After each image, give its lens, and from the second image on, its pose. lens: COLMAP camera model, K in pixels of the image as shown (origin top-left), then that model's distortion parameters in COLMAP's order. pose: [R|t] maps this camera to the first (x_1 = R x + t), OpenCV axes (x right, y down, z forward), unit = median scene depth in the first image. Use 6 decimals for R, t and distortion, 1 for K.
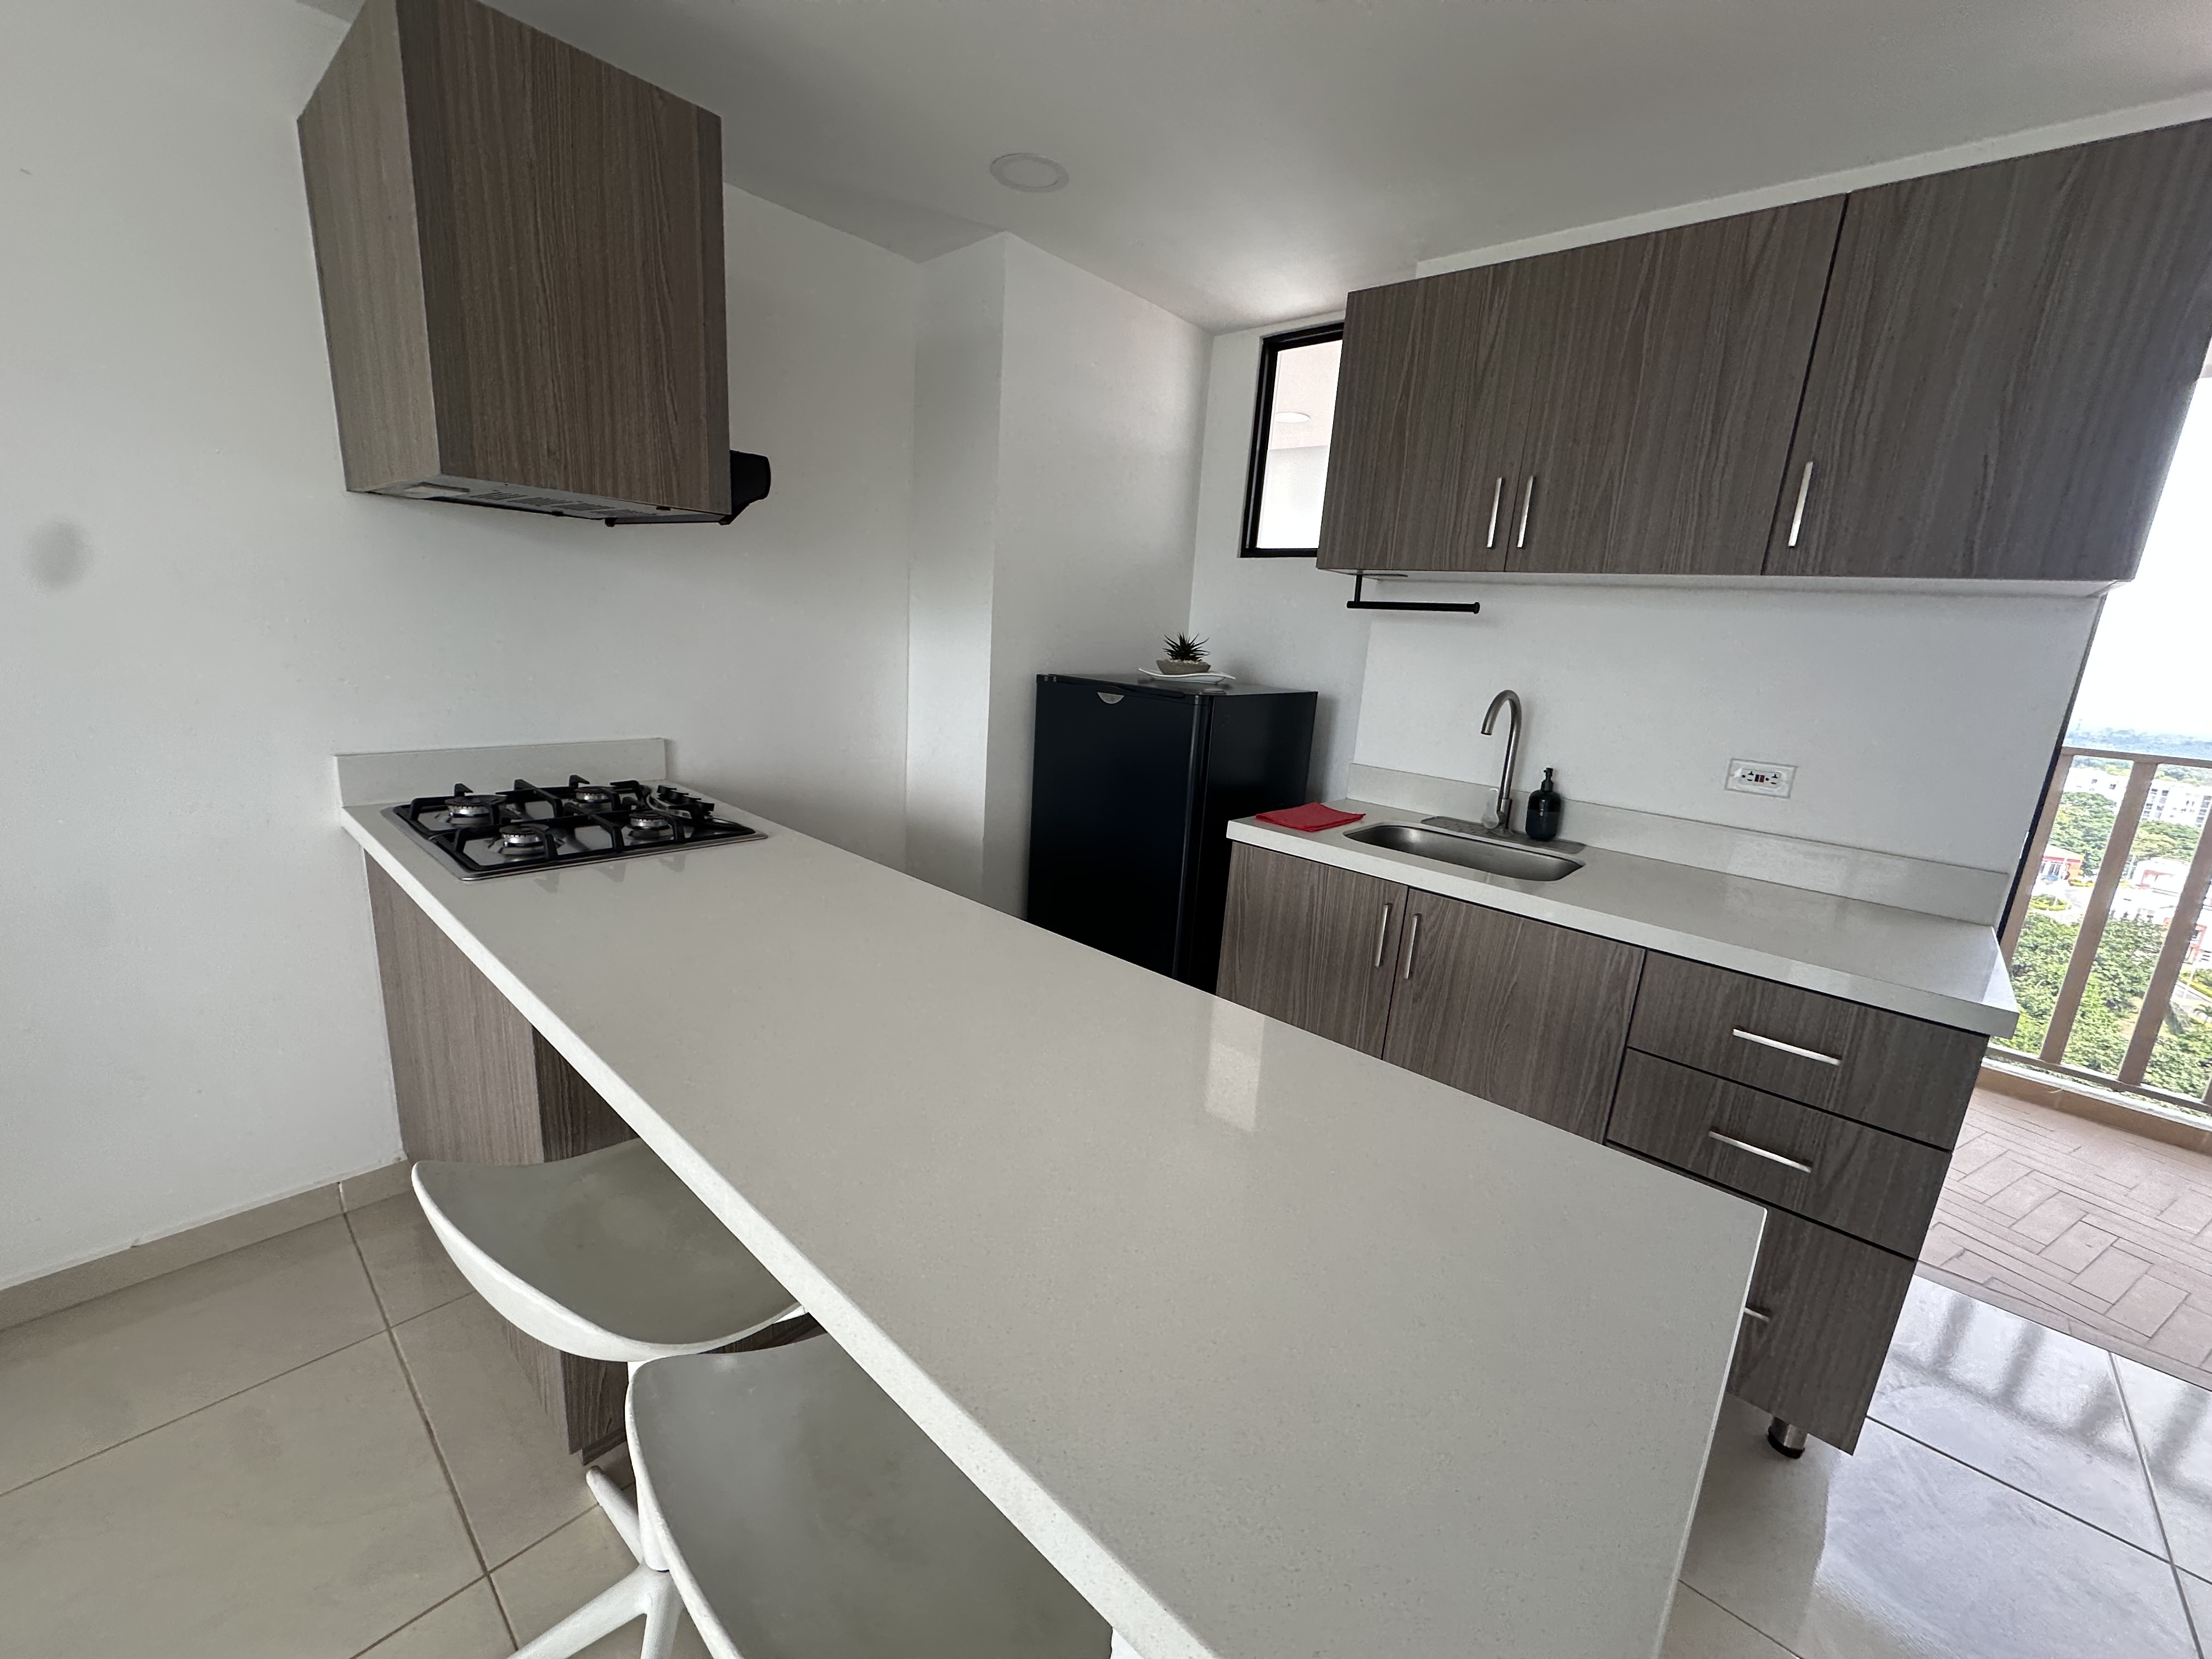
lens RADIAL K [[880.1, 0, 1103.3], [0, 880.1, 831.1], [0, 0, 1]] dist [-0.003716, 0.000776]
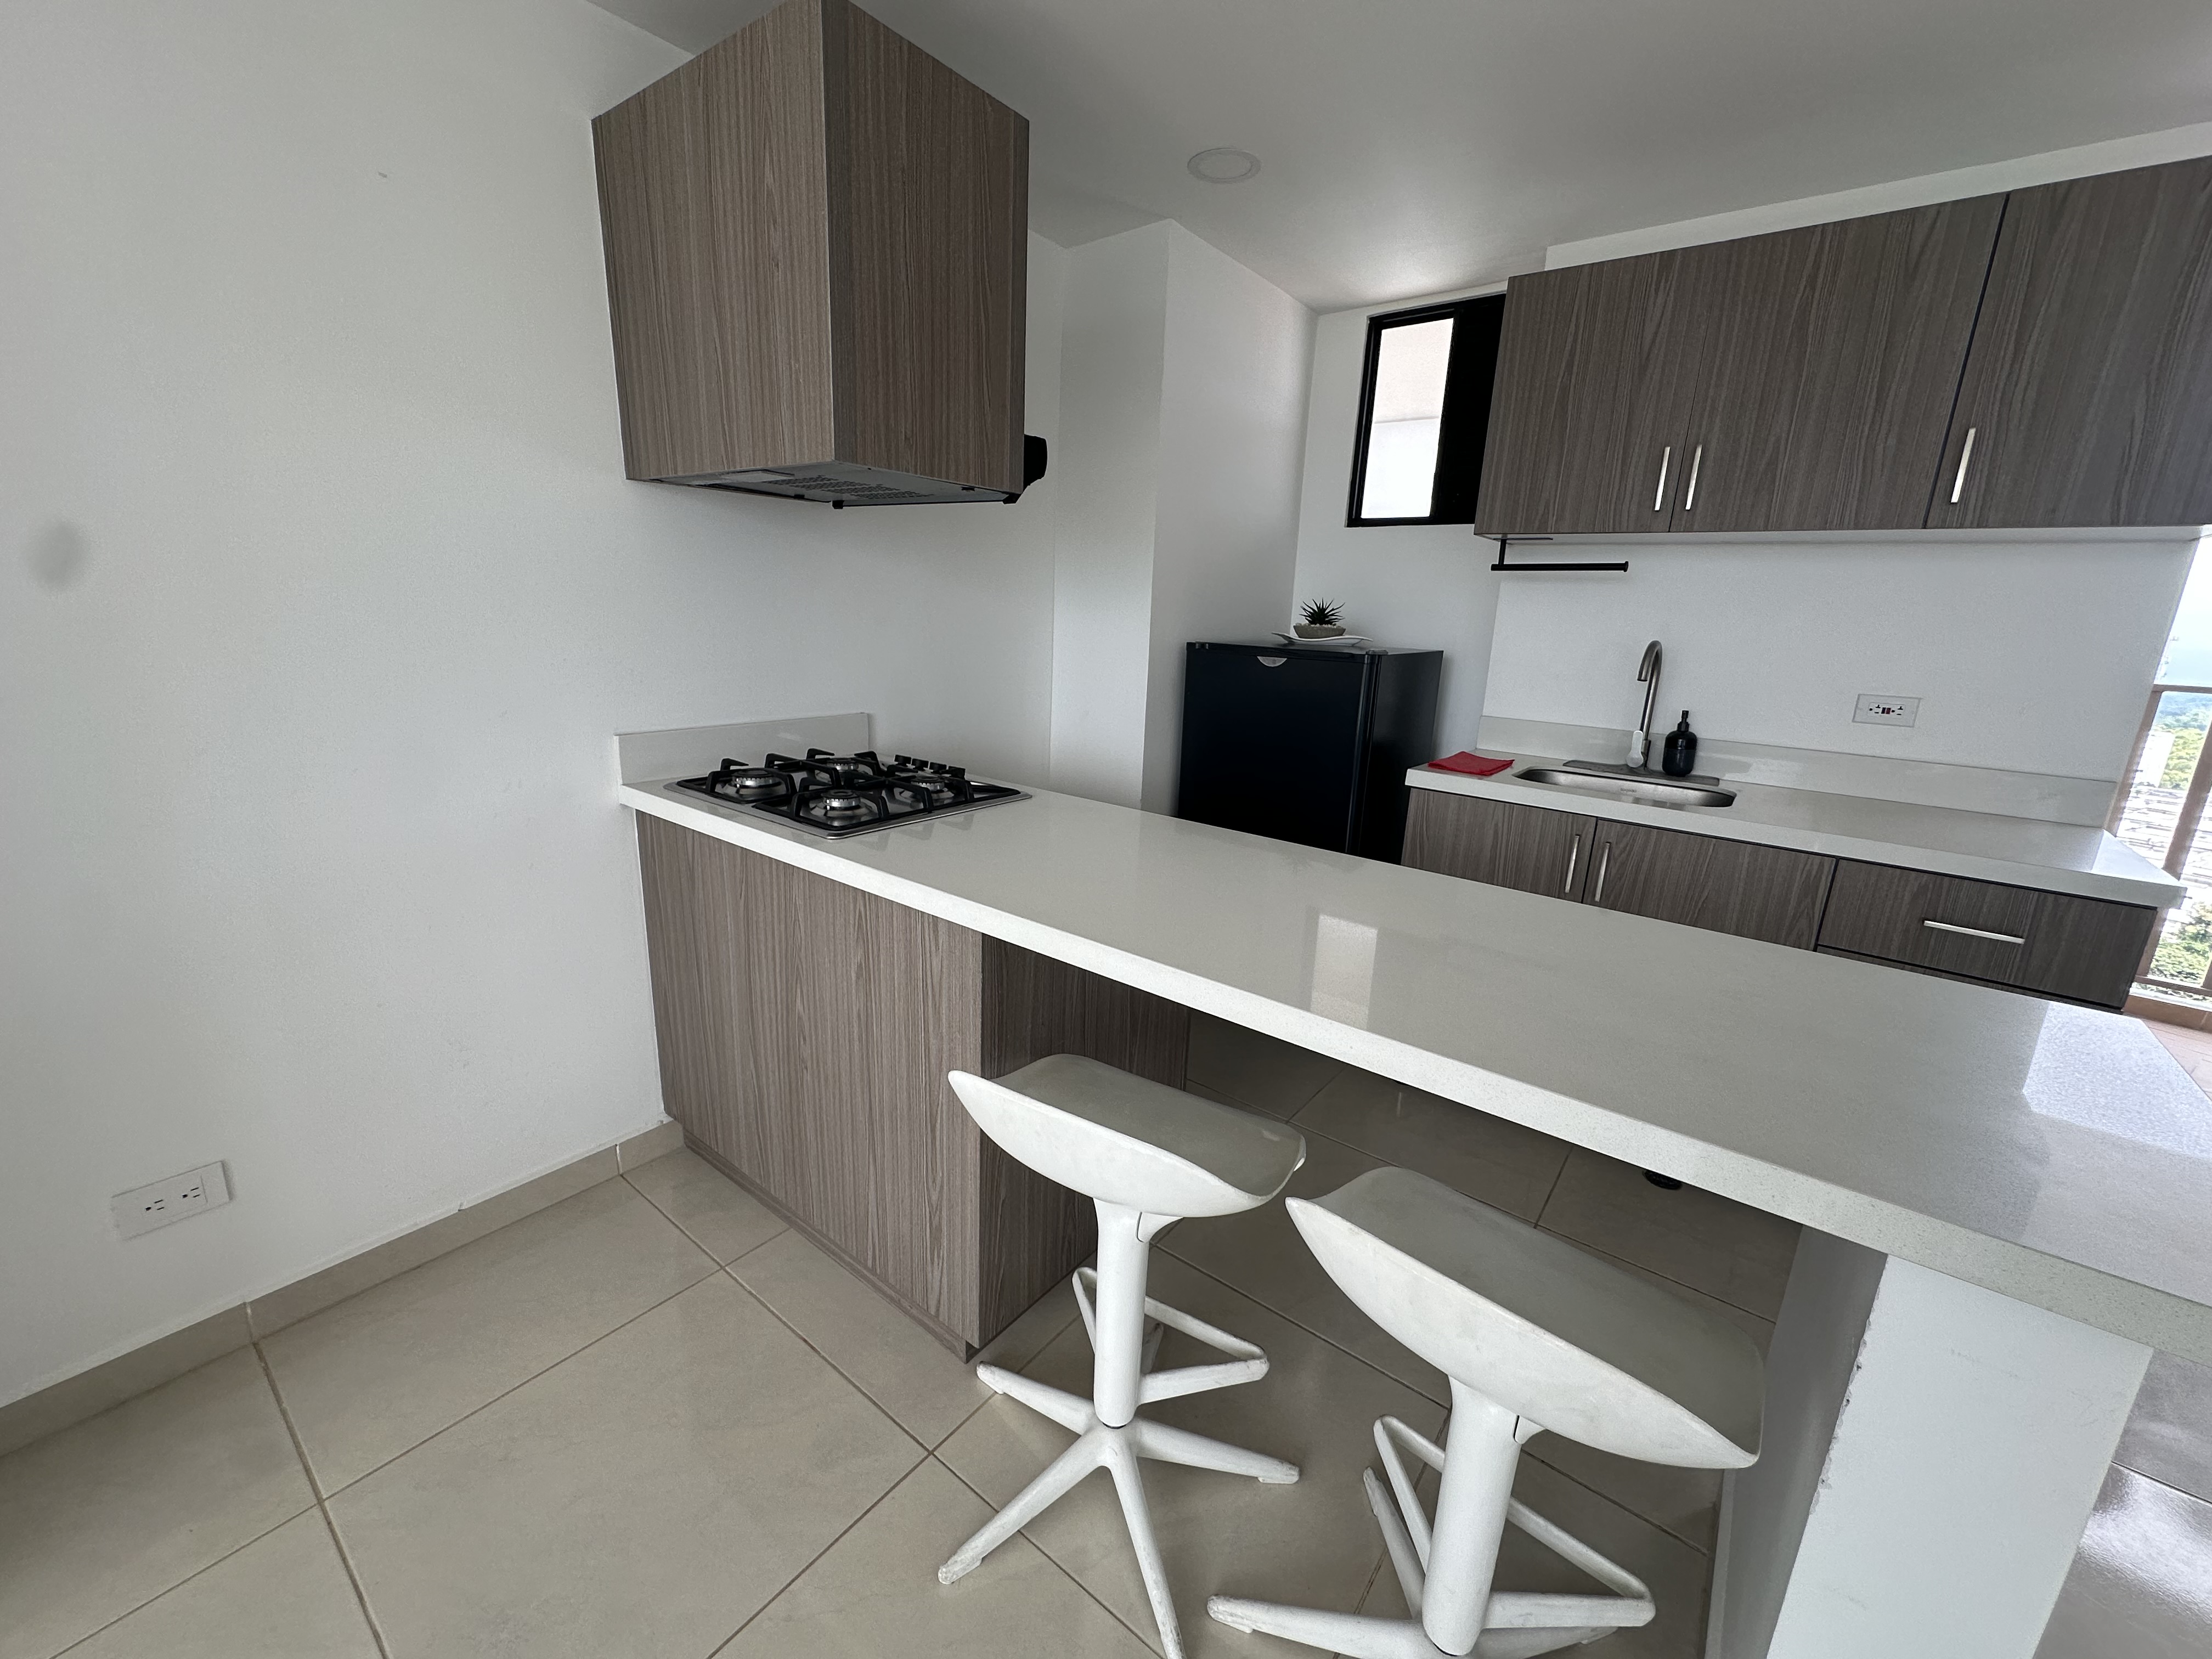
lens RADIAL K [[880.1, 0, 1105.3], [0, 880.1, 831.4], [0, 0, 1]] dist [-0.003716, 0.000776]
pose [[0.997307, -0.043873, 0.058773, -0.337440], [0.042432, 0.998772, 0.025555, 0.024347], [-0.059822, -0.022993, 0.997944, -0.074950]]
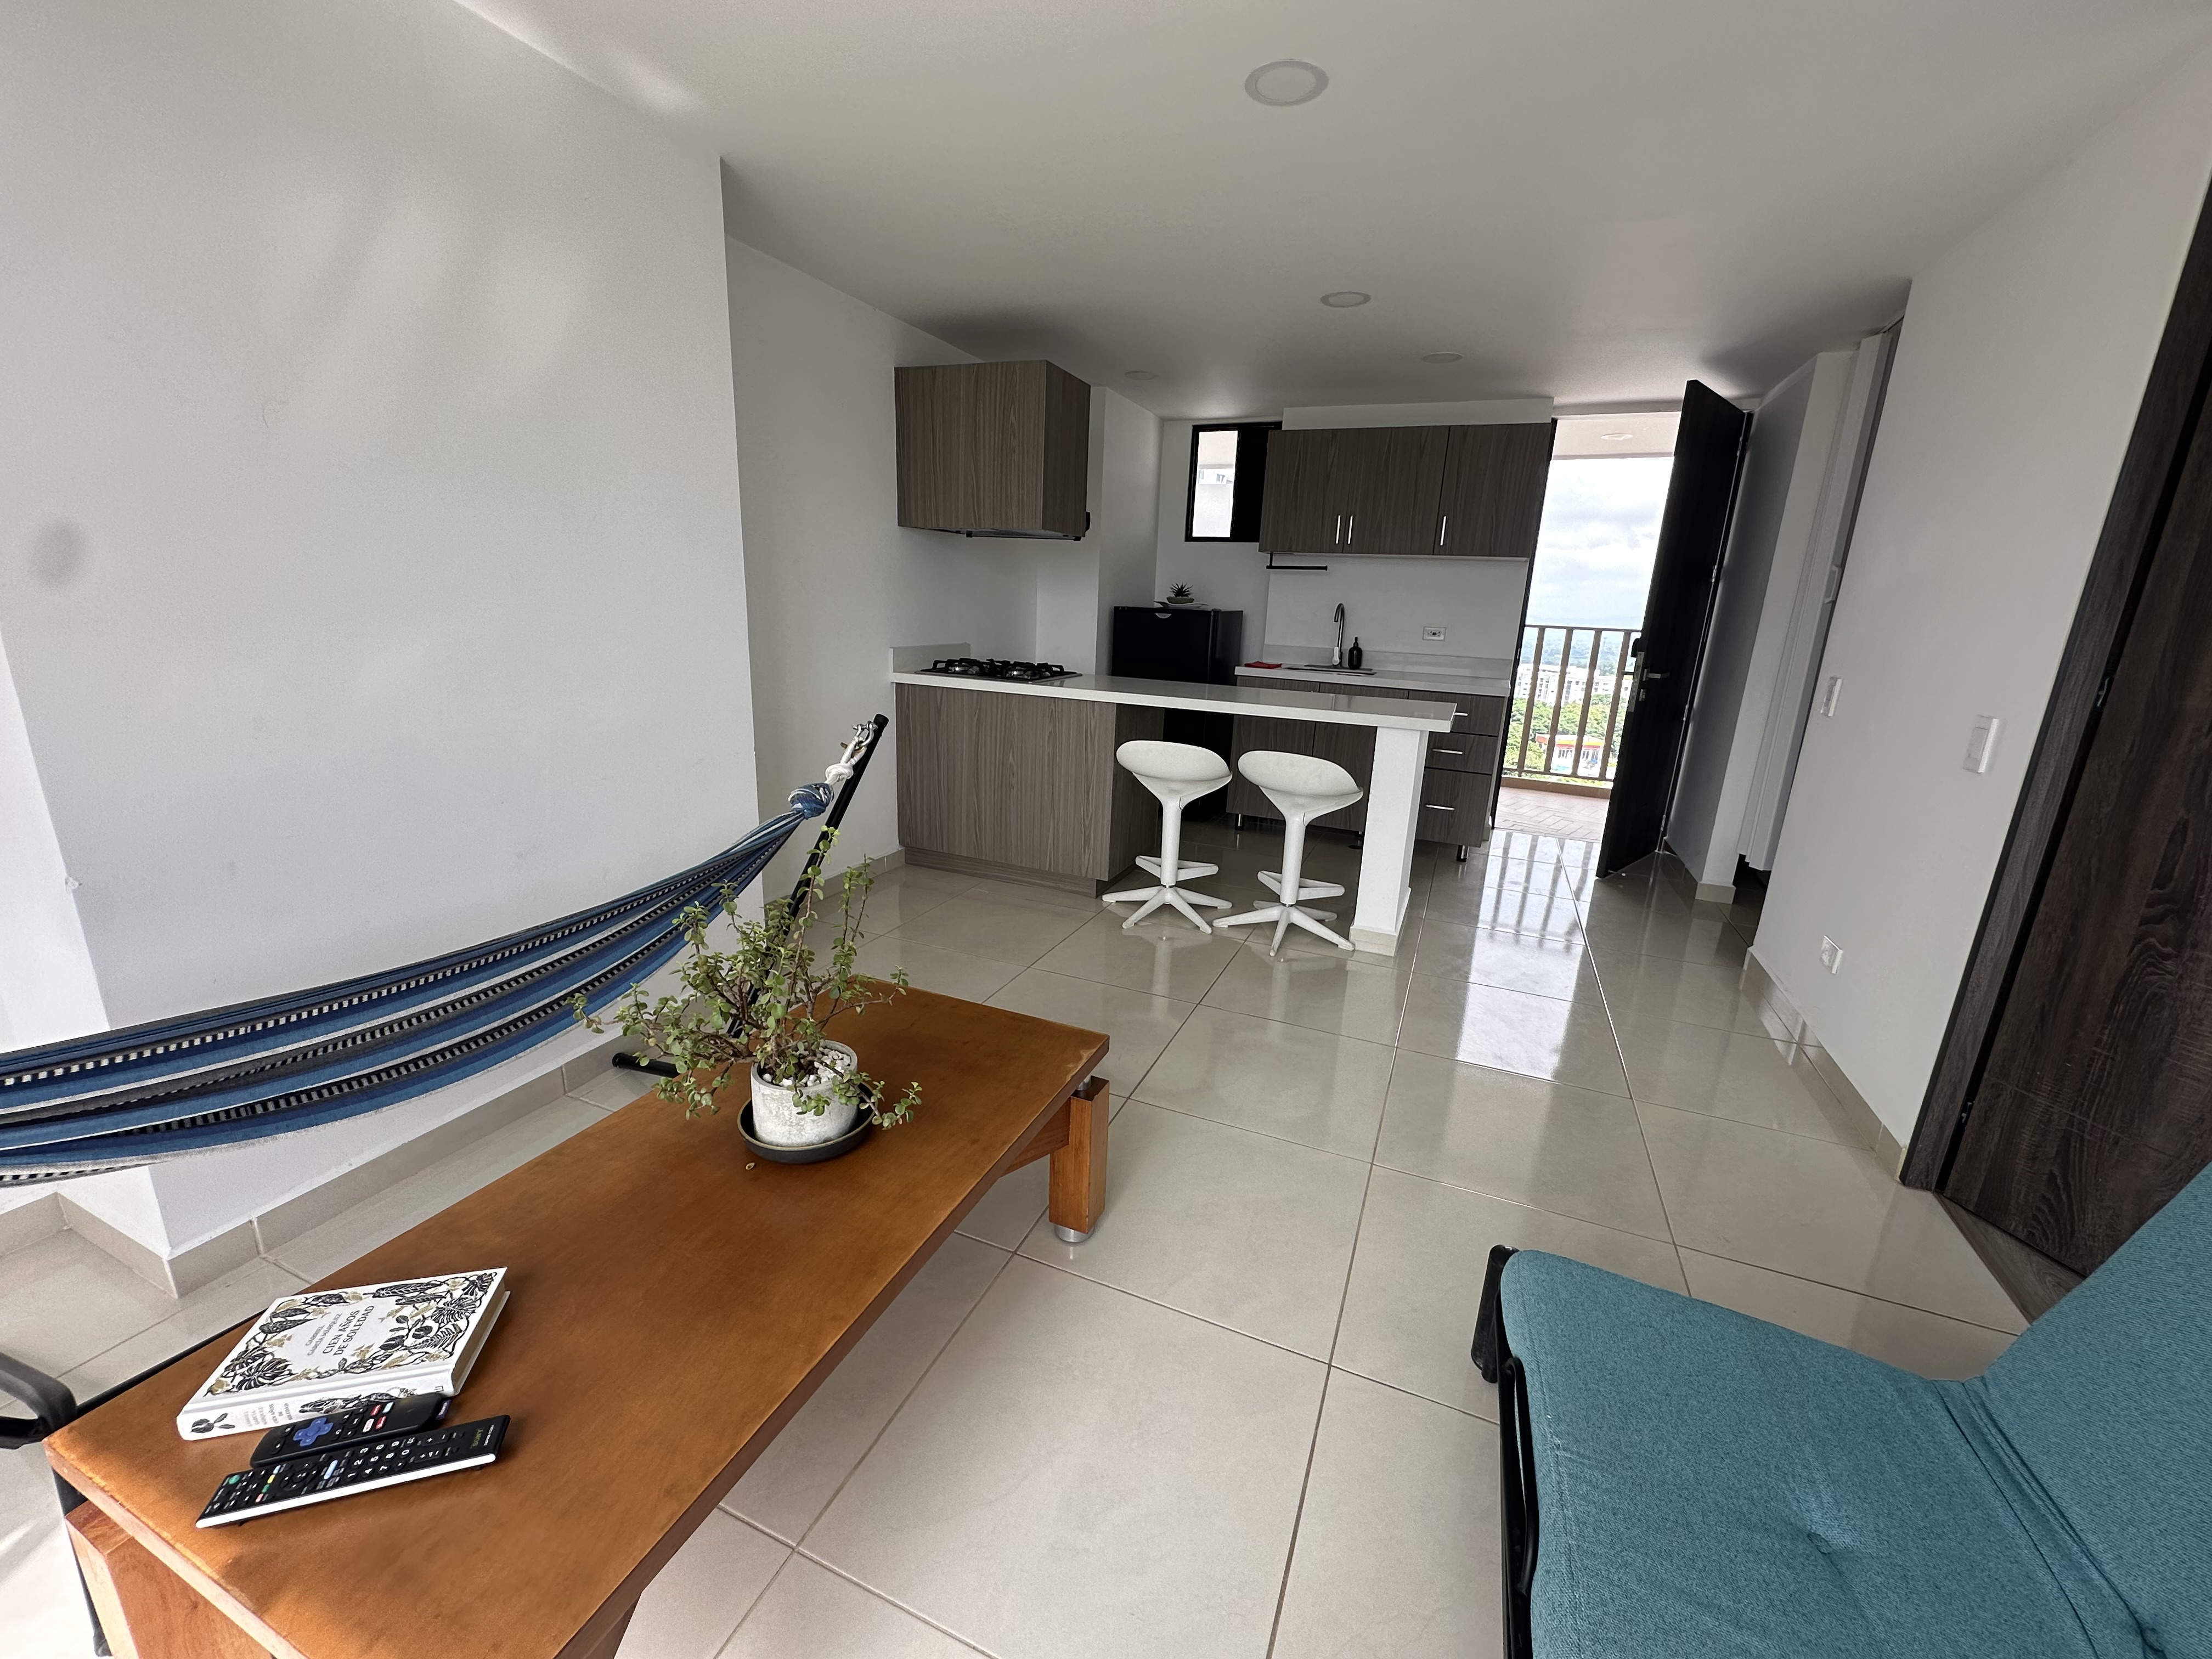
lens RADIAL K [[880.1, 0, 1101.5], [0, 880.1, 832.5], [0, 0, 1]] dist [-0.003716, 0.000776]
pose [[0.946809, -0.110767, 0.302130, -1.021972], [0.095602, 0.993323, 0.064576, 0.260412], [-0.307265, -0.032257, 0.951077, -1.172019]]
